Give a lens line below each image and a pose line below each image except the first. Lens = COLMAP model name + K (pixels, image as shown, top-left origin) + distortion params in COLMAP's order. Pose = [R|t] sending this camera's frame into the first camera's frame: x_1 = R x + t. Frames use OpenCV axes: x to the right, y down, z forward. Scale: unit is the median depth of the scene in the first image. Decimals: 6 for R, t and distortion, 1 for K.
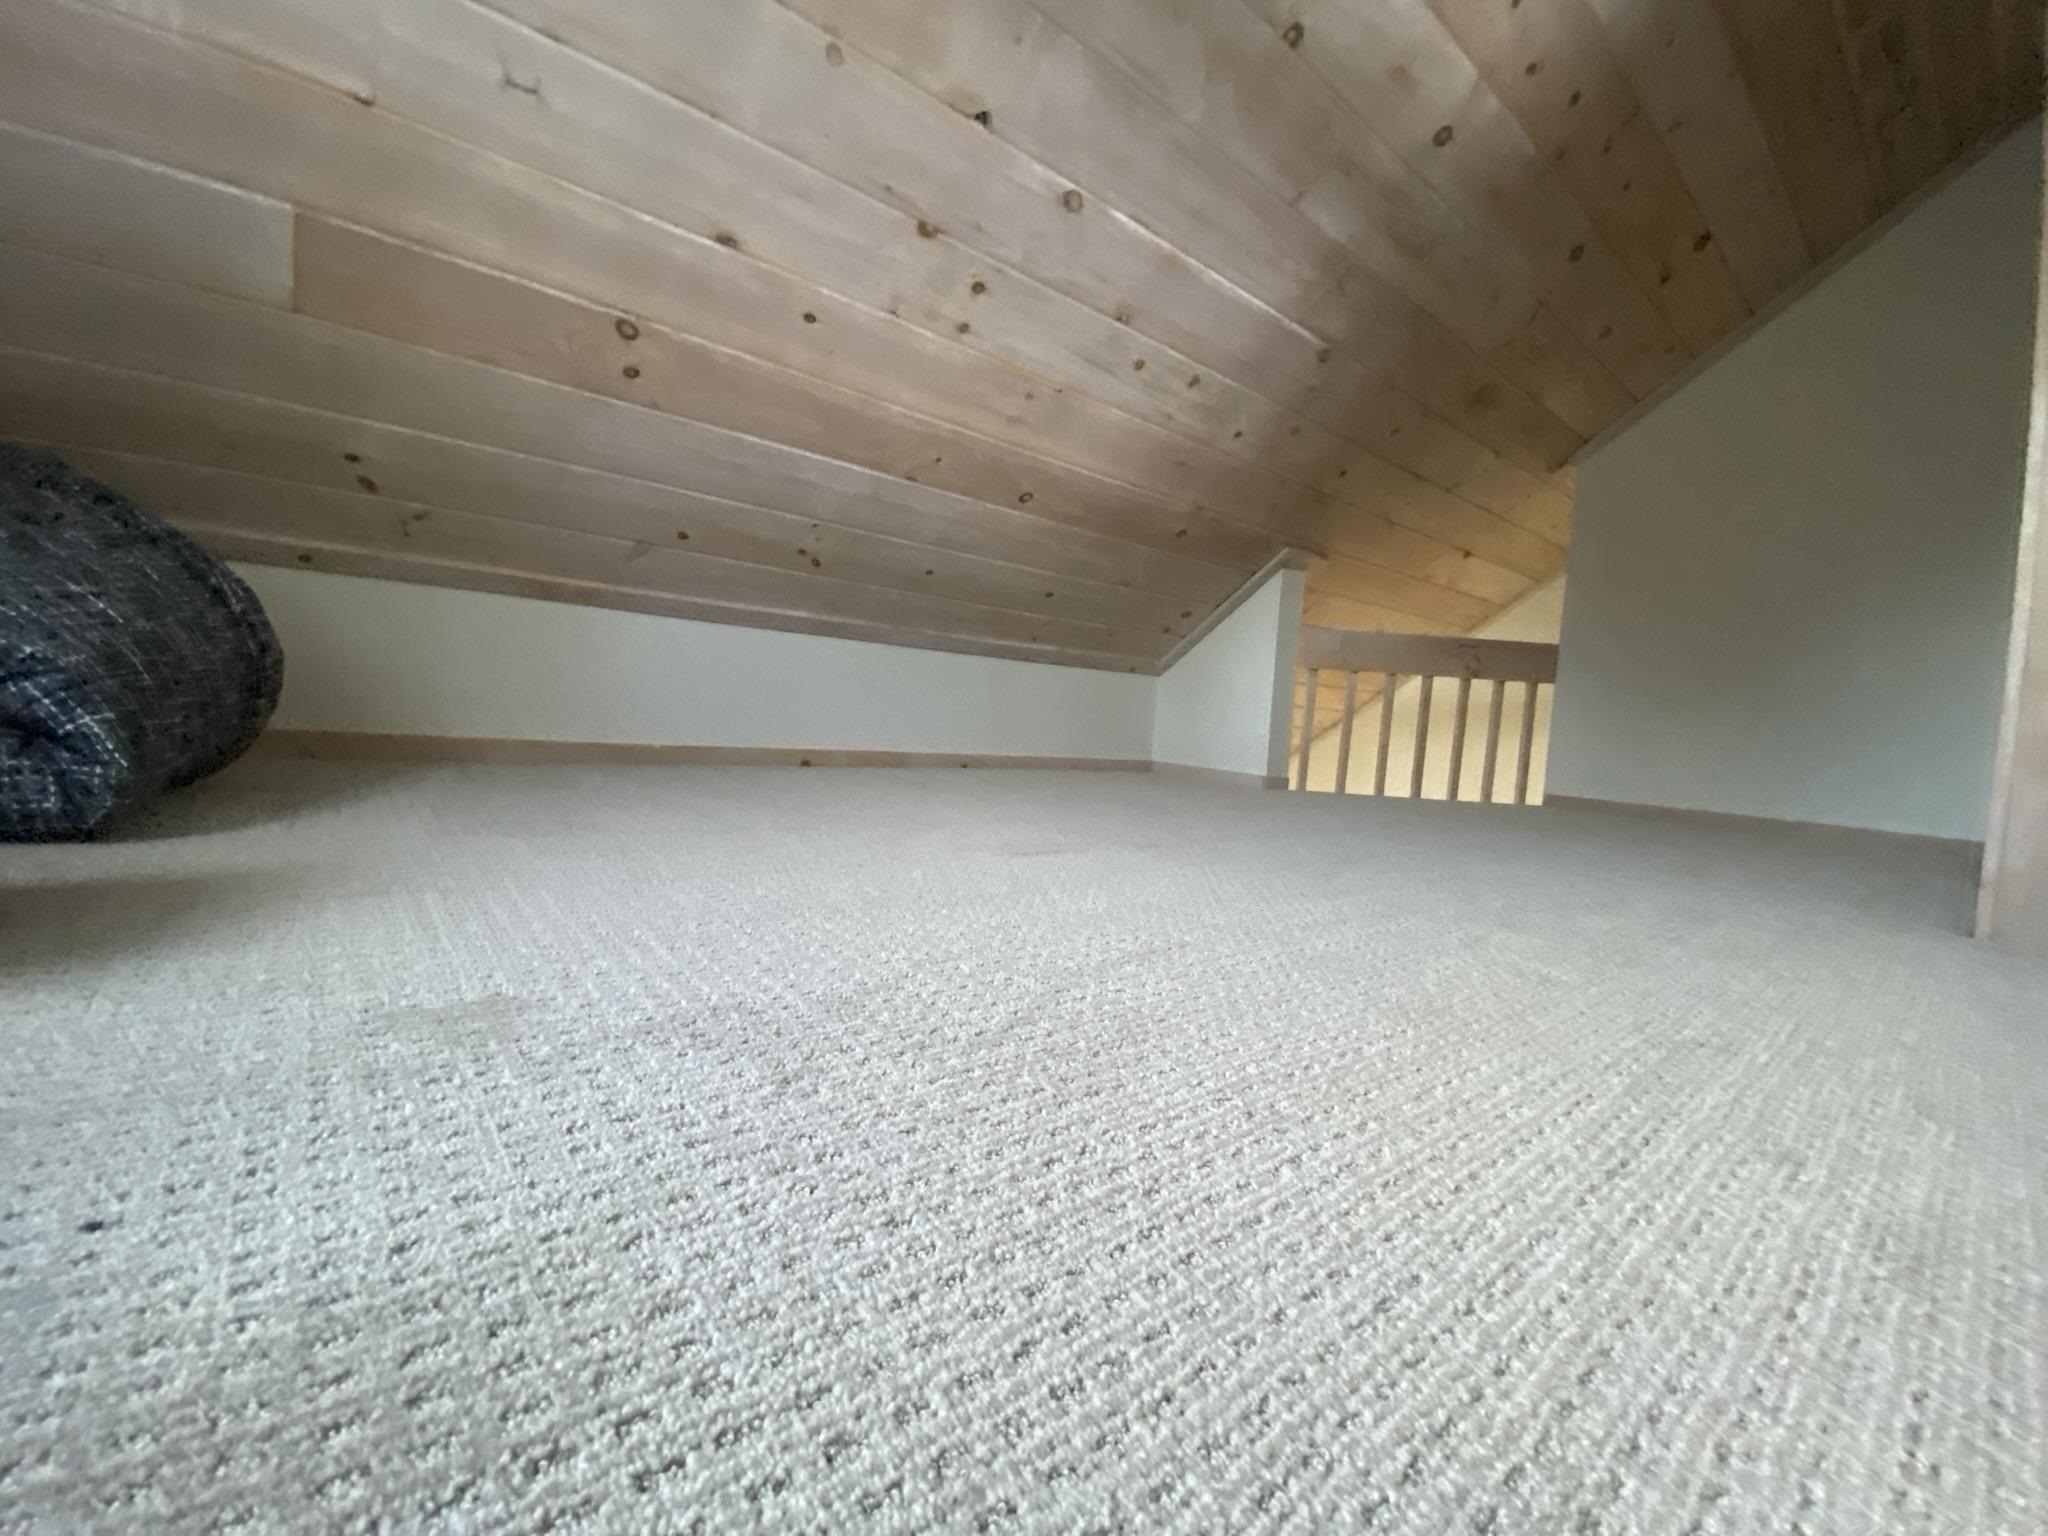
lens RADIAL K [[826.5, 0, 1018.6], [0, 826.5, 770.9], [0, 0, 1]] dist [0.036688, -0.033251]
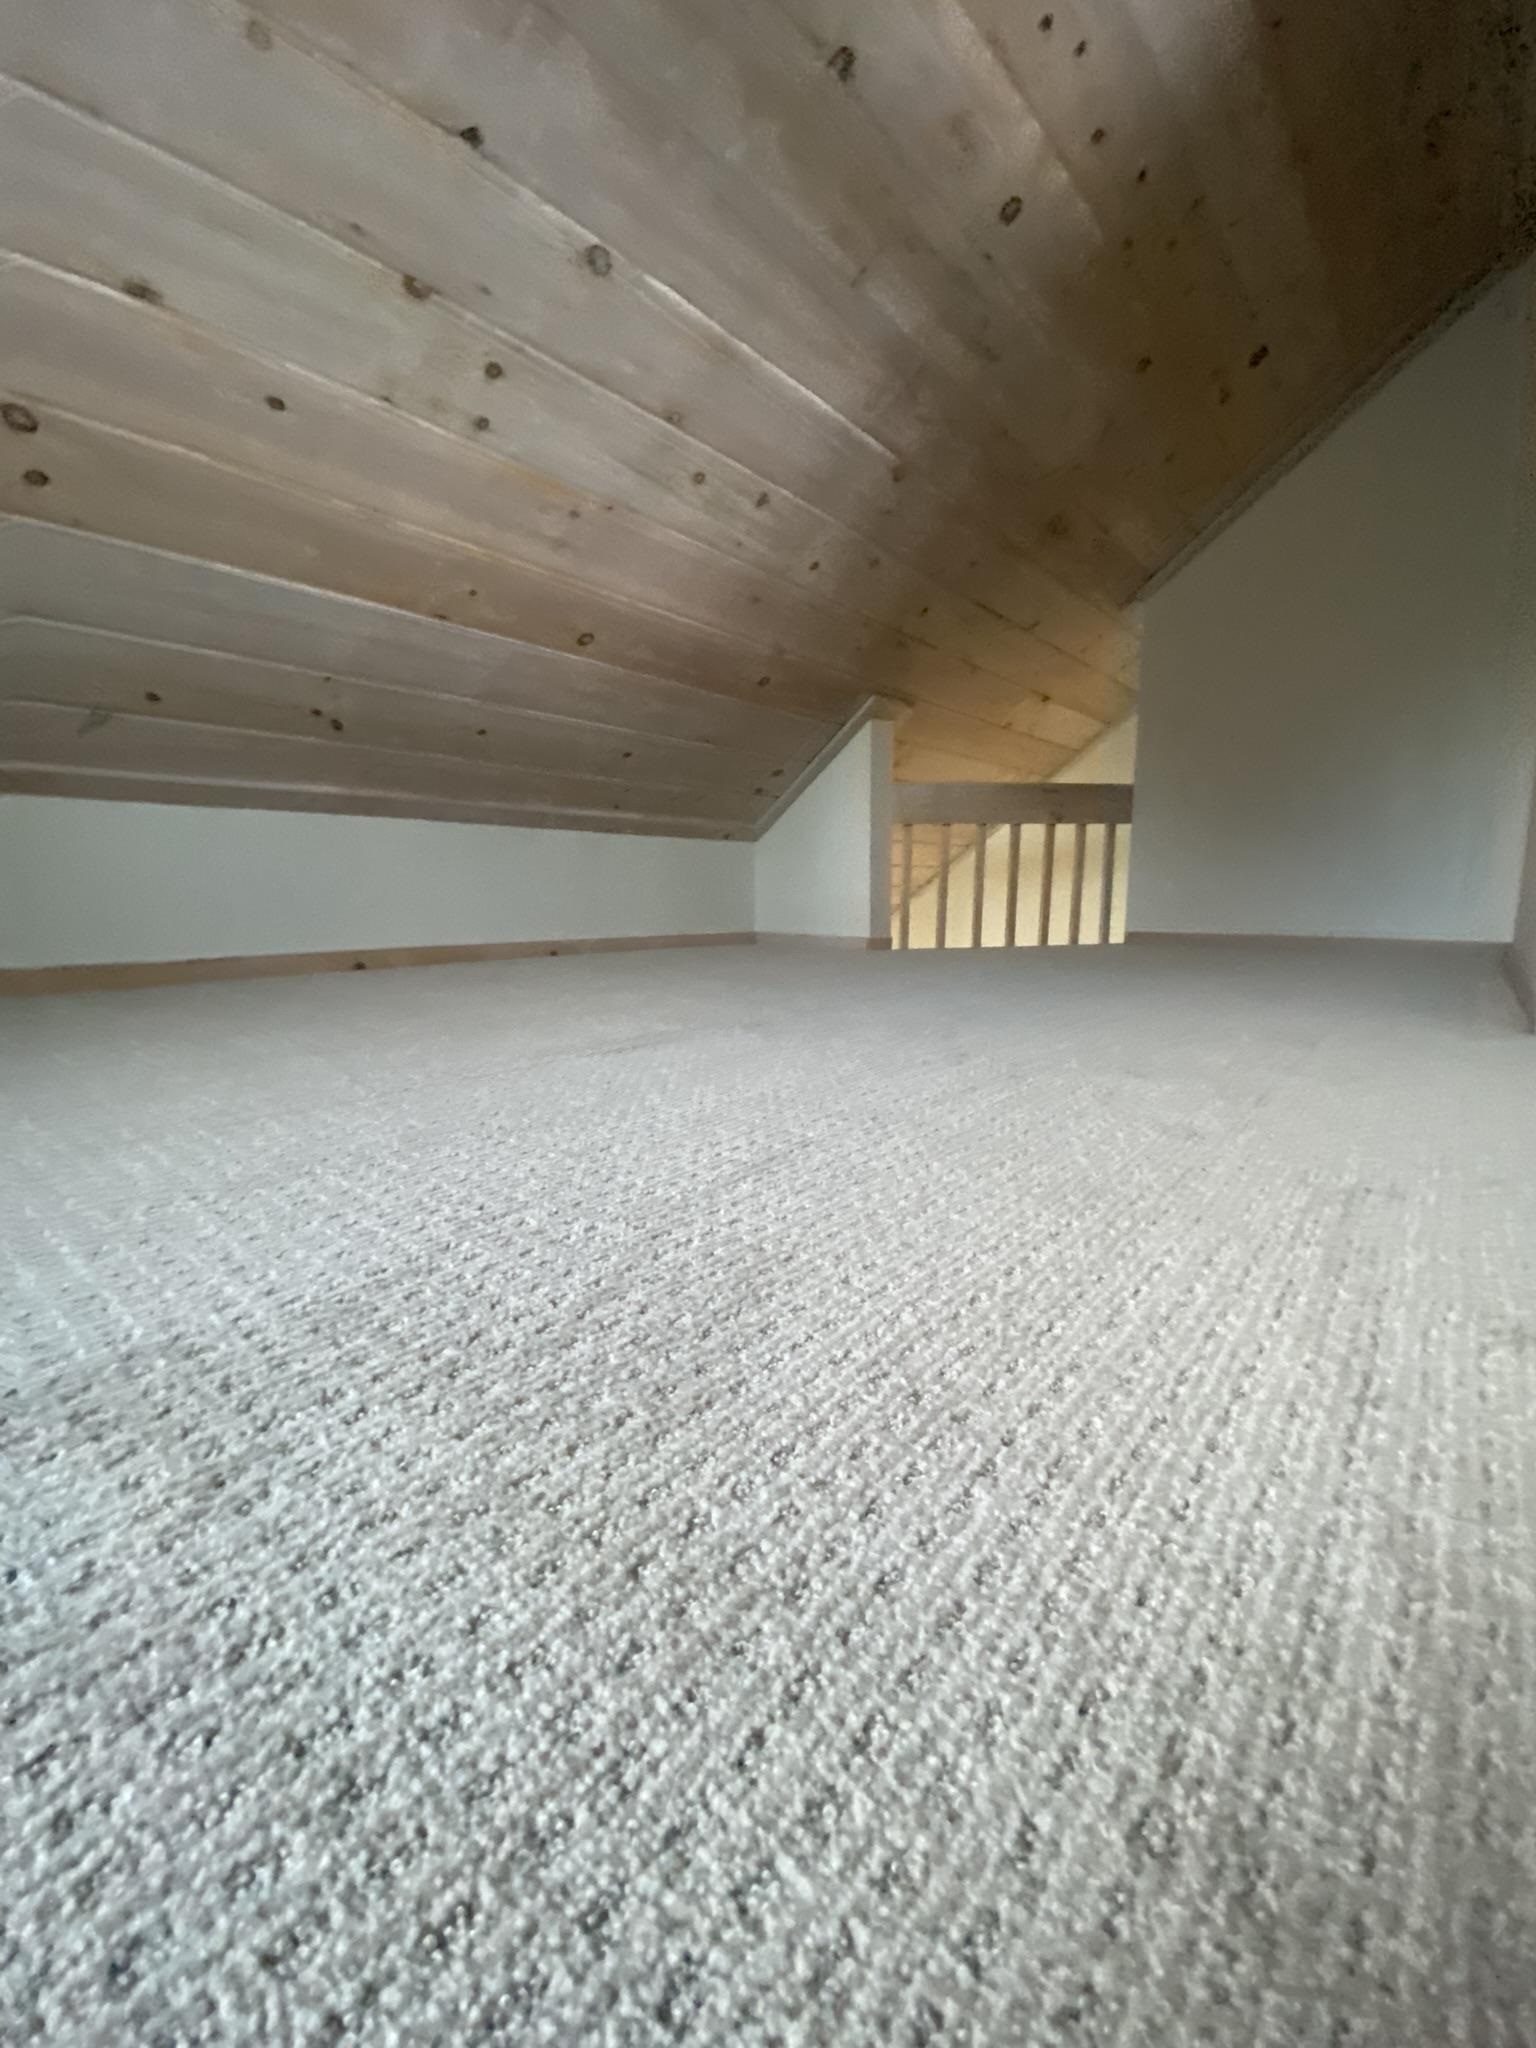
lens RADIAL K [[826.5, 0, 768.0], [0, 826.5, 1024.0], [0, 0, 1]] dist [0.036688, -0.033251]
pose [[0.981440, -0.101197, 0.162894, 0.046348], [0.085756, 0.991365, 0.099199, 0.000881], [-0.171527, -0.083389, 0.981644, 0.245164]]
